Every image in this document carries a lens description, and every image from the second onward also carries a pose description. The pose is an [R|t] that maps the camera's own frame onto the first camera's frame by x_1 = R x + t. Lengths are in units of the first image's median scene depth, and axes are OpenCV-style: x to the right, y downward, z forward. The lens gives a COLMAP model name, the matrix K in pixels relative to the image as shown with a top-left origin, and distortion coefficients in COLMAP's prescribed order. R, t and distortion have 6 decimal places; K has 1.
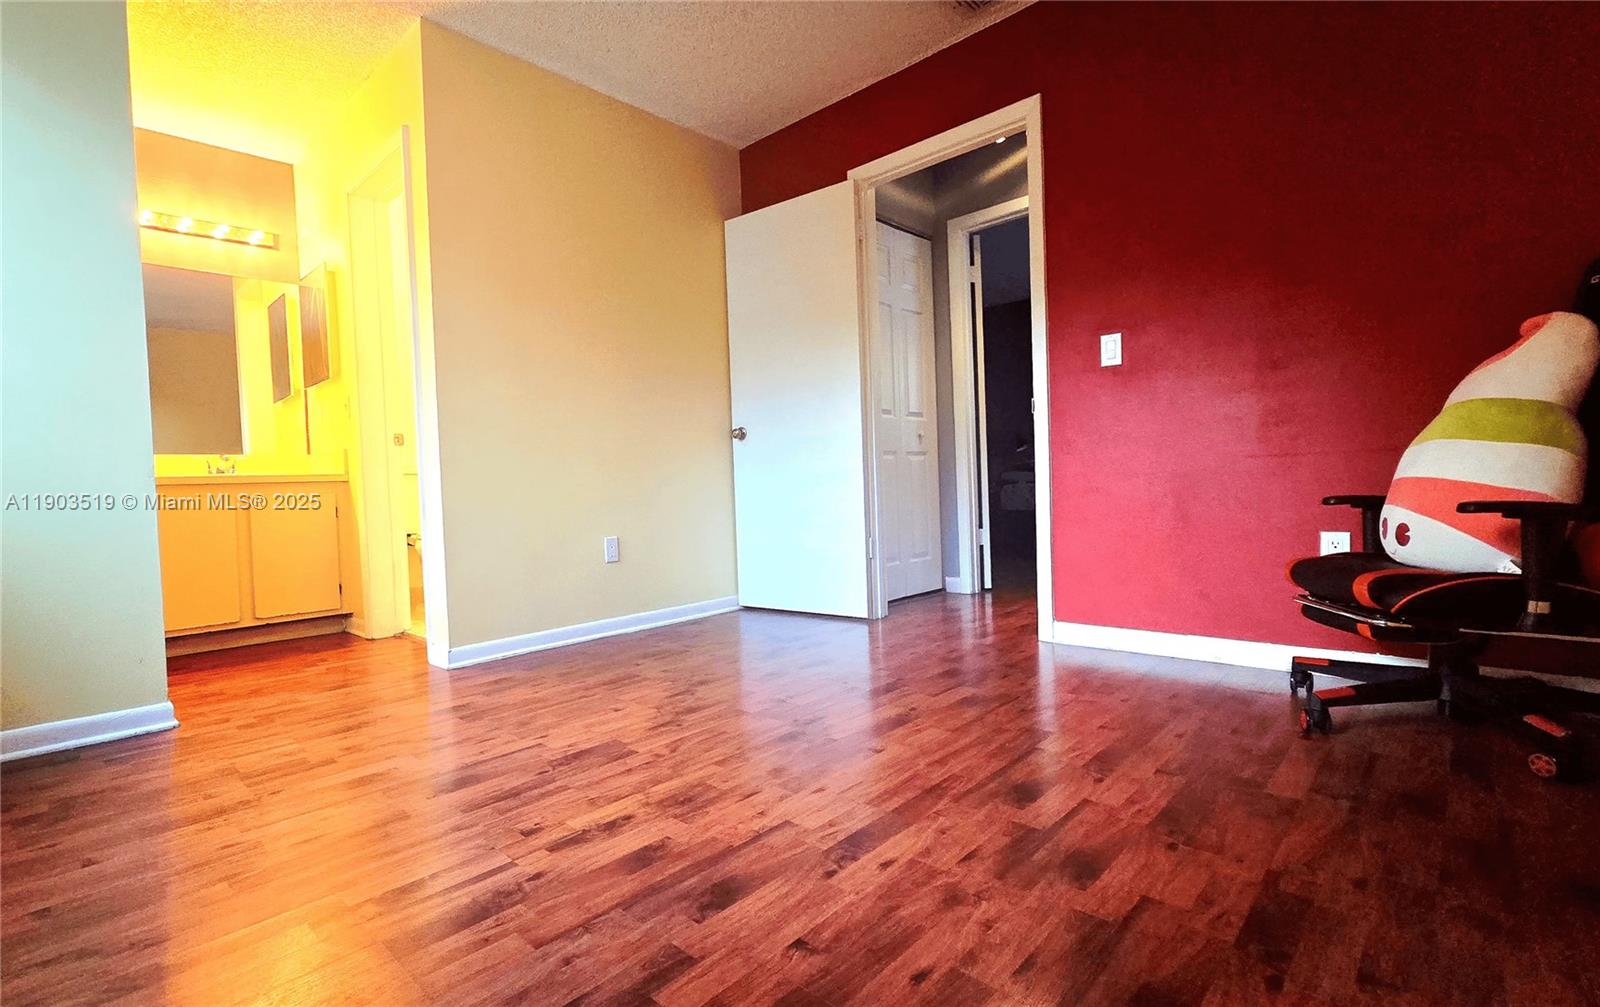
lens RADIAL K [[731.1, 0, 712.3], [0, 731.1, 505.9], [0, 0, 1]] dist [-0.002842, -0.001072]
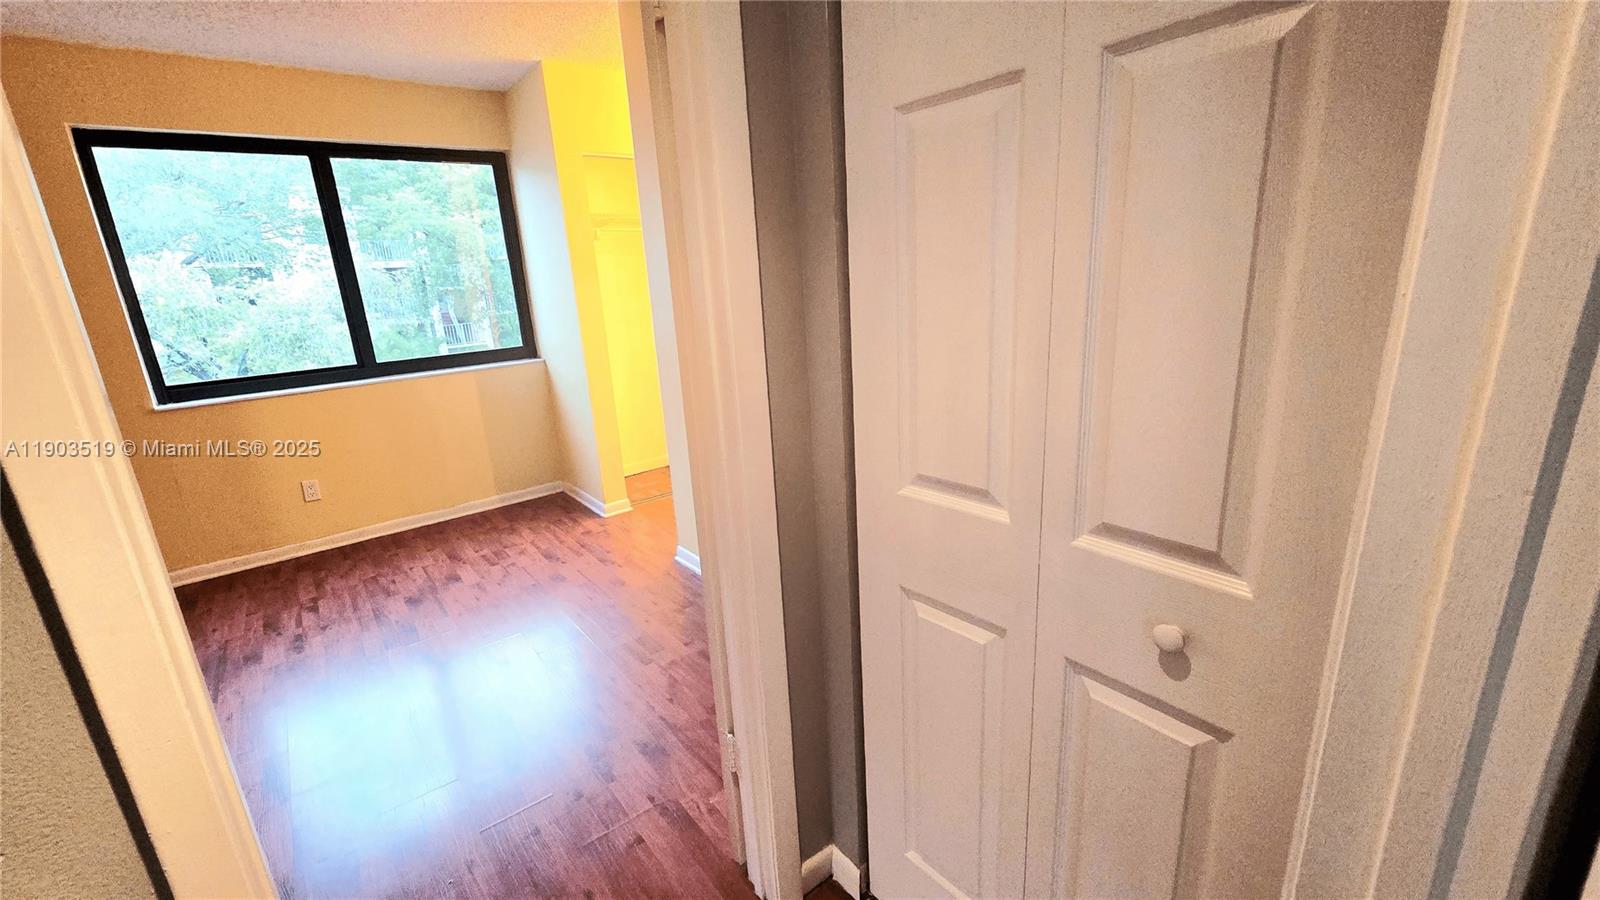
lens RADIAL K [[659.2, 0, 802.5], [0, 659.2, 446.0], [0, 0, 1]] dist [-0.000082, -0.000313]
pose [[-0.084773, 0.299451, -0.950338, 1.018132], [0.026795, 0.954112, 0.298249, -0.473905], [0.996040, -0.000181, -0.088906, 1.966698]]
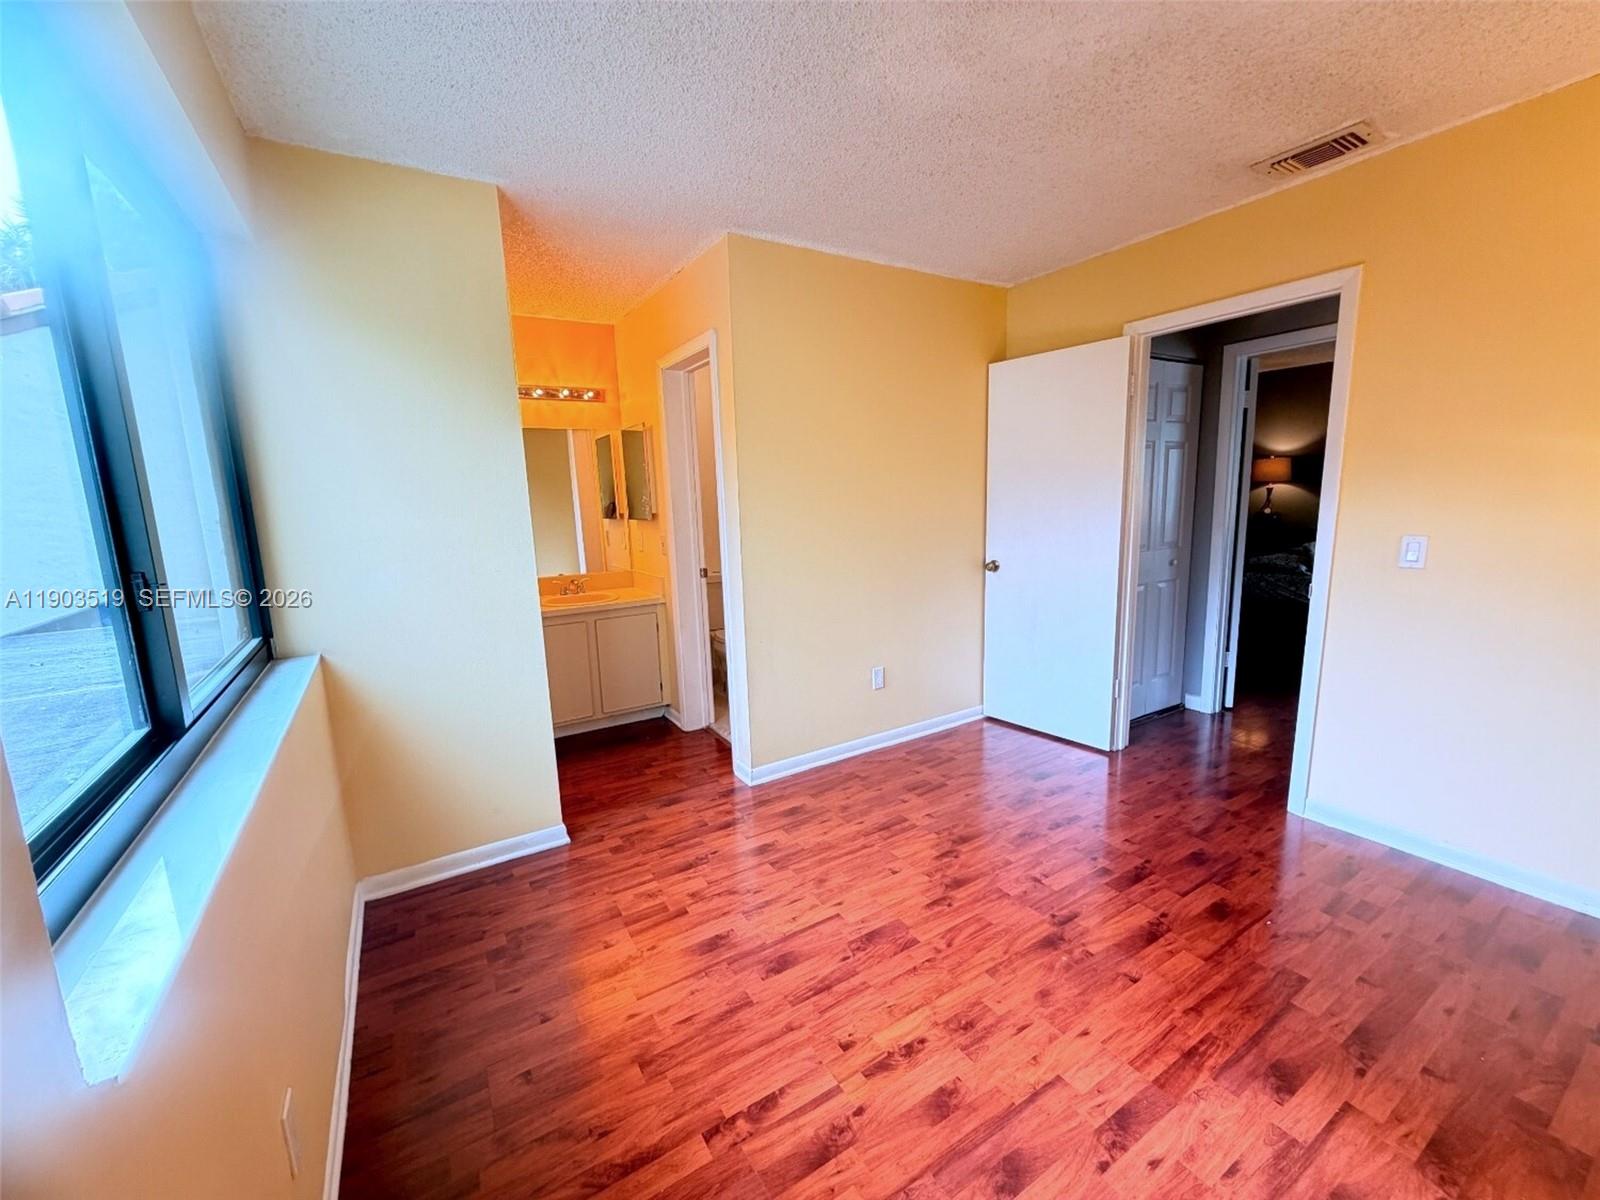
lens RADIAL K [[636.7, 0, 794.6], [0, 636.7, 600.2], [0, 0, 1]] dist [-0.003560, 0.000617]
pose [[0.976349, 0.040164, -0.212436, -0.099819], [-0.008716, 0.989106, 0.146944, -0.374352], [0.216024, -0.141617, 0.966063, 0.005525]]
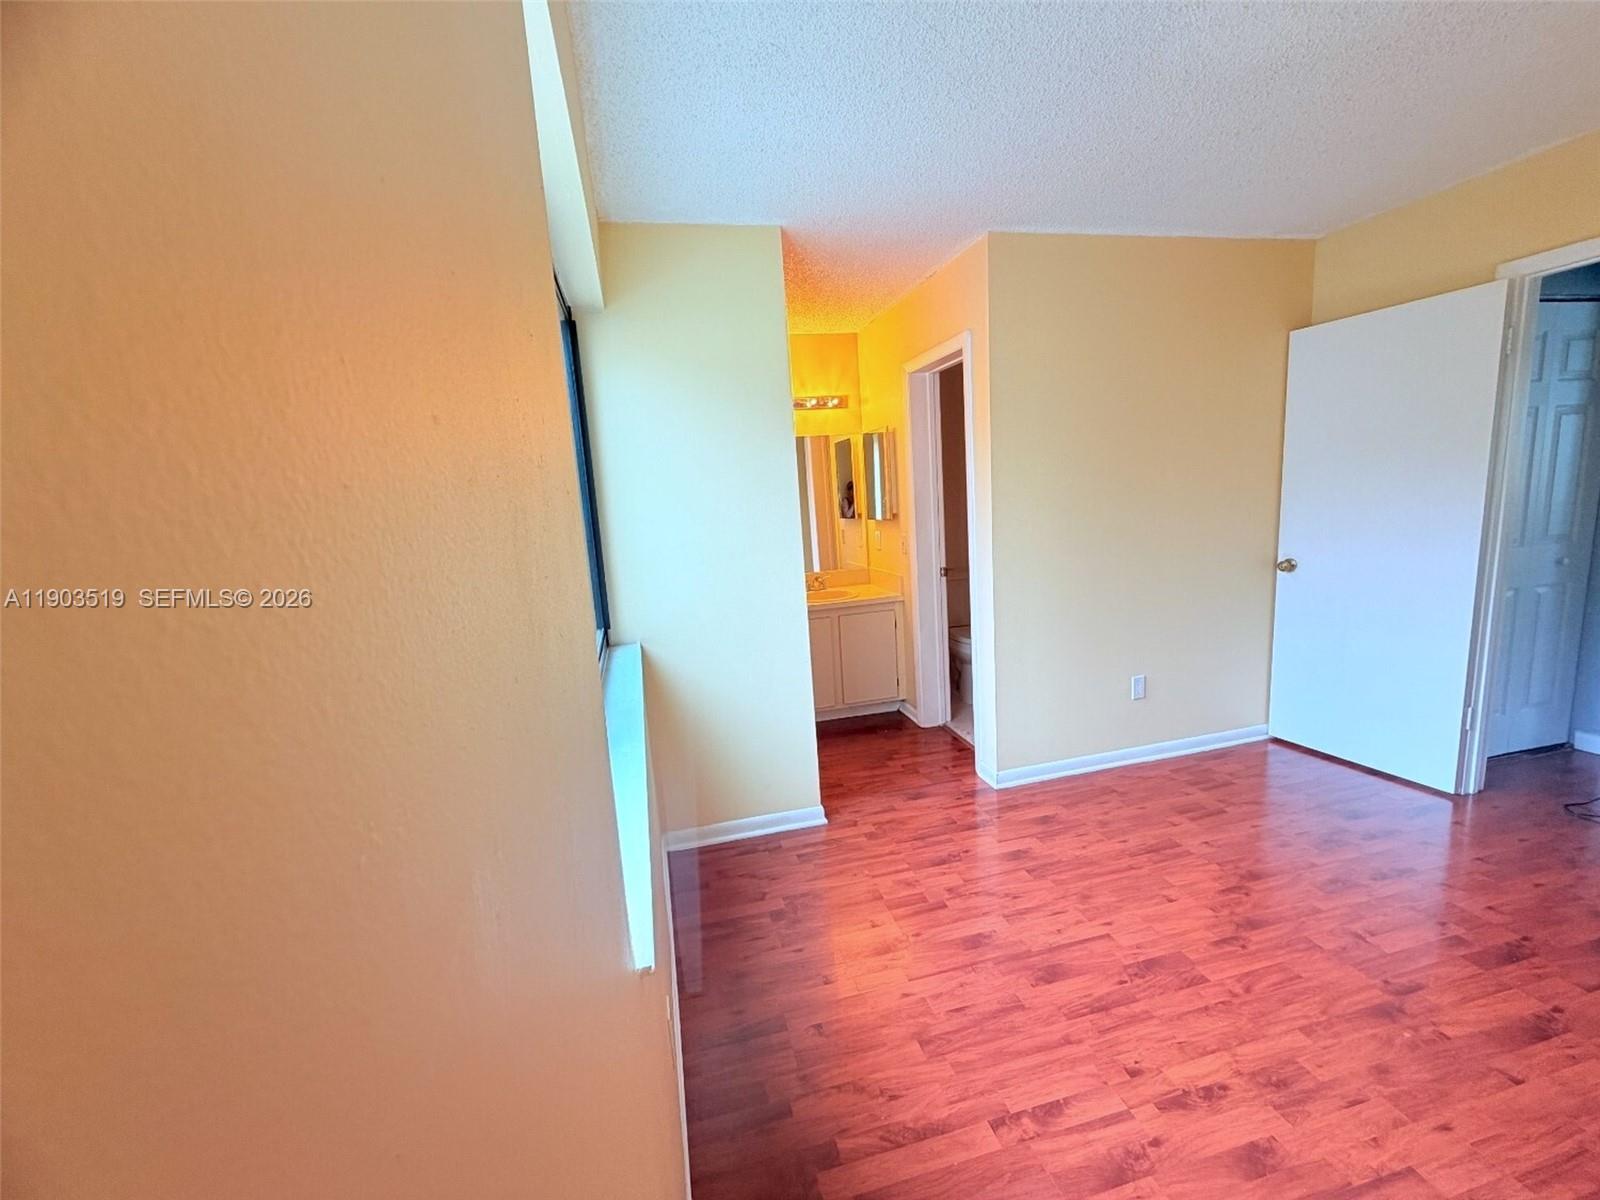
lens RADIAL K [[636.7, 0, 793.5], [0, 636.7, 601.0], [0, 0, 1]] dist [-0.003560, 0.000617]
pose [[0.859513, 0.060915, -0.507472, -0.186558], [0.024462, 0.986832, 0.159889, -0.405293], [0.510529, -0.149840, 0.846704, -0.072032]]
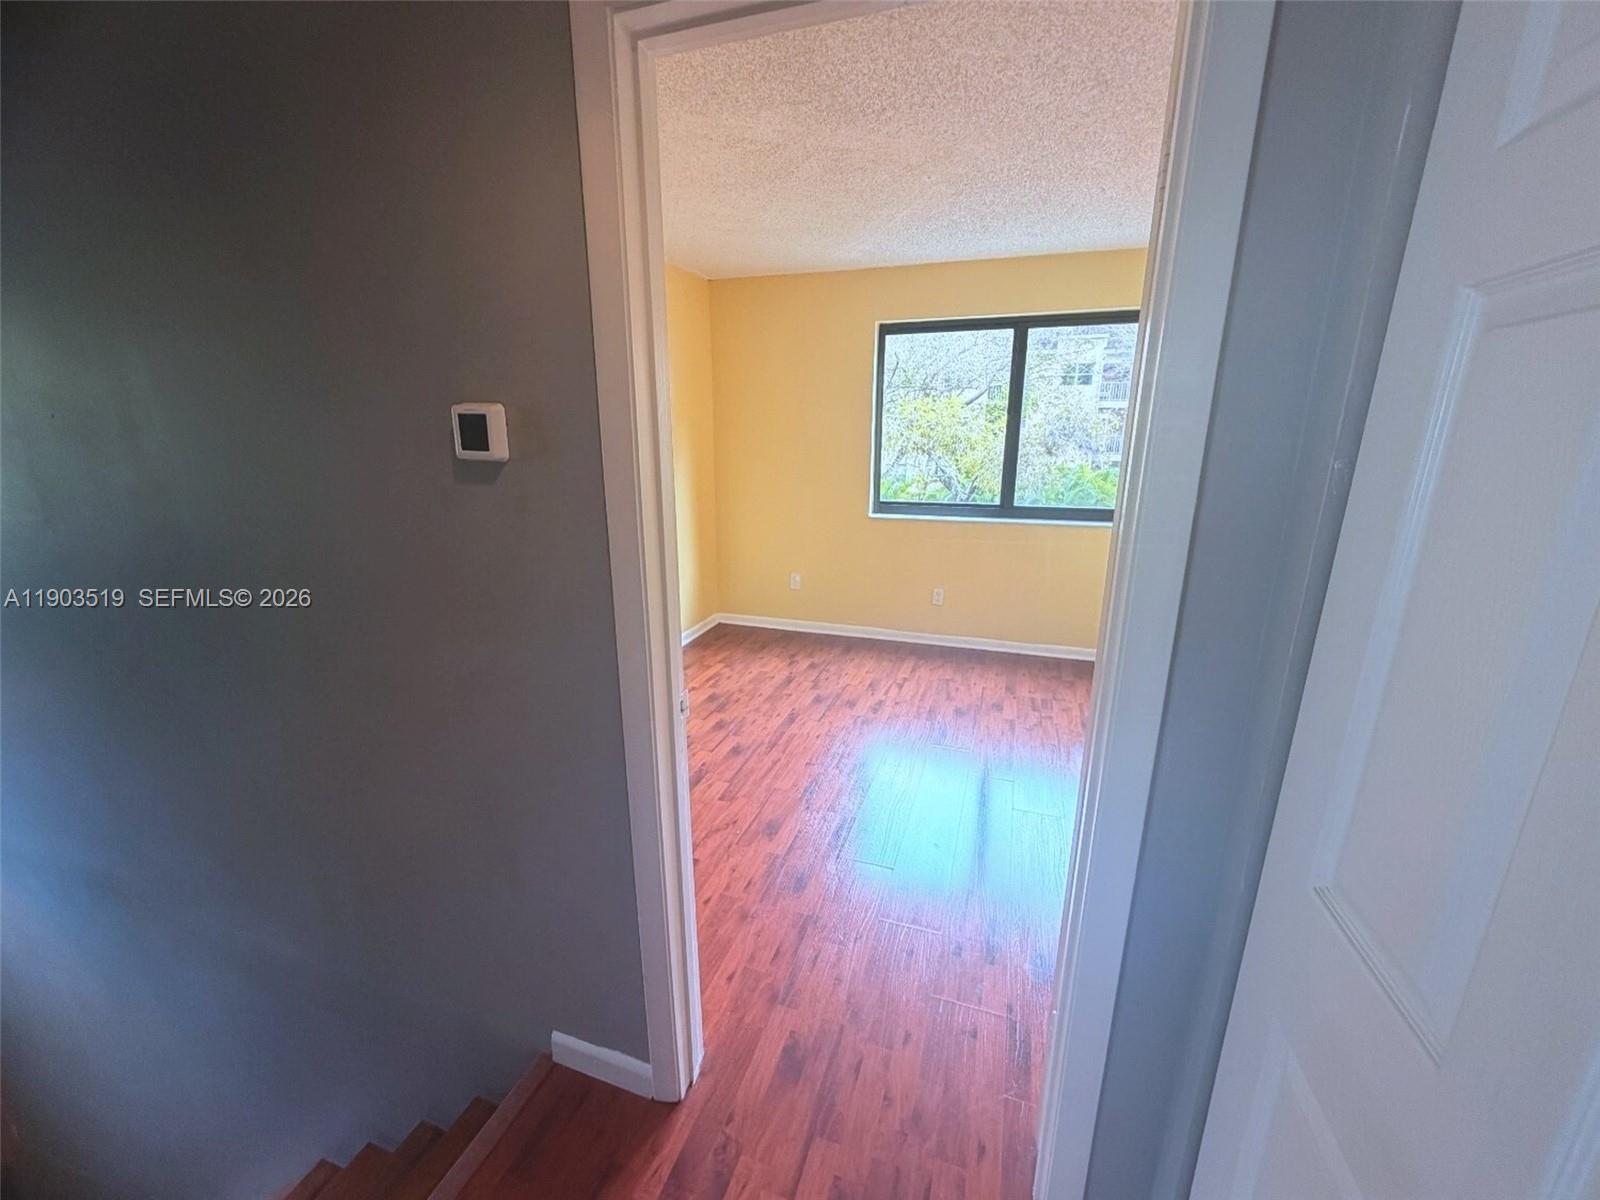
lens RADIAL K [[636.7, 0, 792.2], [0, 636.7, 600.0], [0, 0, 1]] dist [-0.003560, 0.000617]
pose [[-0.890784, 0.153994, -0.427540, 0.844690], [0.020084, 0.953254, 0.301502, -0.526182], [0.453984, 0.259987, -0.852236, 2.134932]]
